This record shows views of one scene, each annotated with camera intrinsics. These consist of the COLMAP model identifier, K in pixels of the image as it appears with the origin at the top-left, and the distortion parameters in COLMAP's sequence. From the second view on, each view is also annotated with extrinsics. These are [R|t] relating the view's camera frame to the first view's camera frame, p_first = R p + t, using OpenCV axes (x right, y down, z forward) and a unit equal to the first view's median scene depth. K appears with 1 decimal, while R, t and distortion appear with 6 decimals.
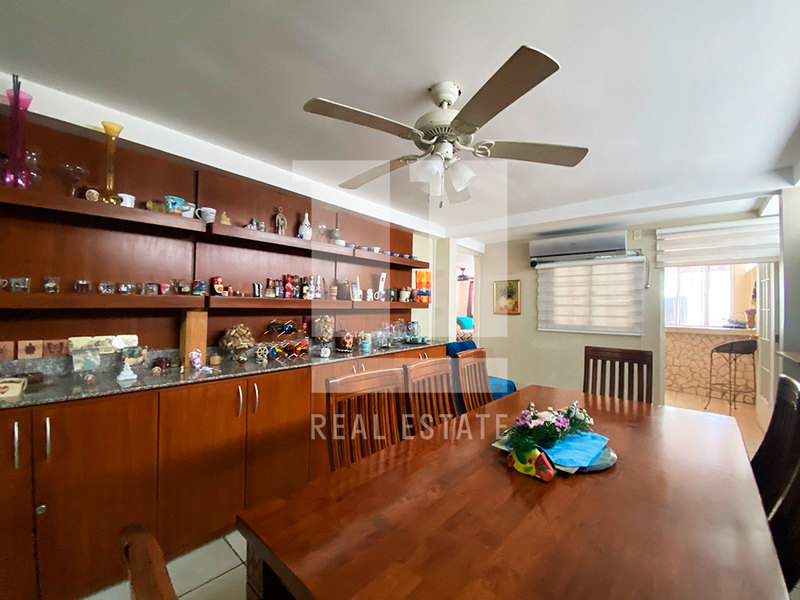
lens RADIAL K [[326.3, 0, 400.3], [0, 326.3, 302.3], [0, 0, 1]] dist [0.020324, -0.023270]
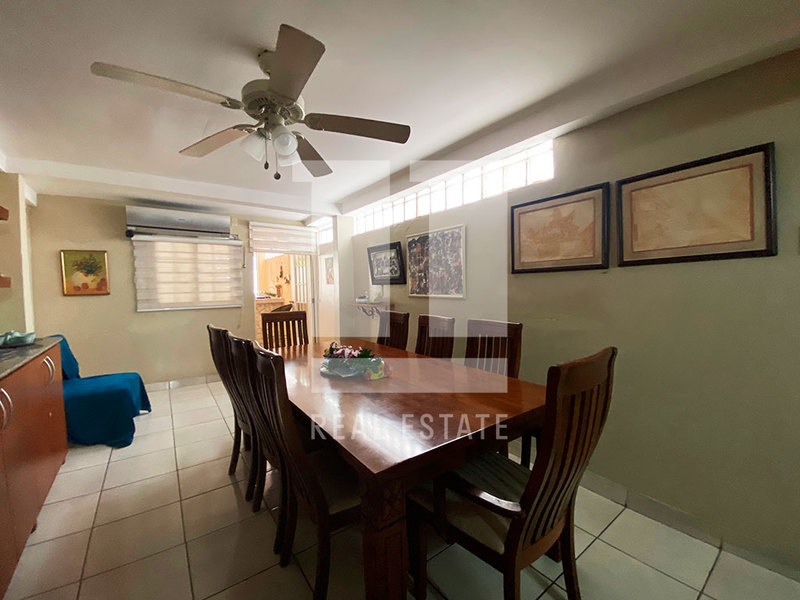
lens RADIAL K [[326.3, 0, 400.3], [0, 326.3, 302.3], [0, 0, 1]] dist [0.020324, -0.023270]
pose [[0.205920, -0.063845, 0.976484, -0.305129], [0.006894, 0.997939, 0.063794, 0.011383], [-0.978545, -0.006405, 0.205936, 0.149205]]
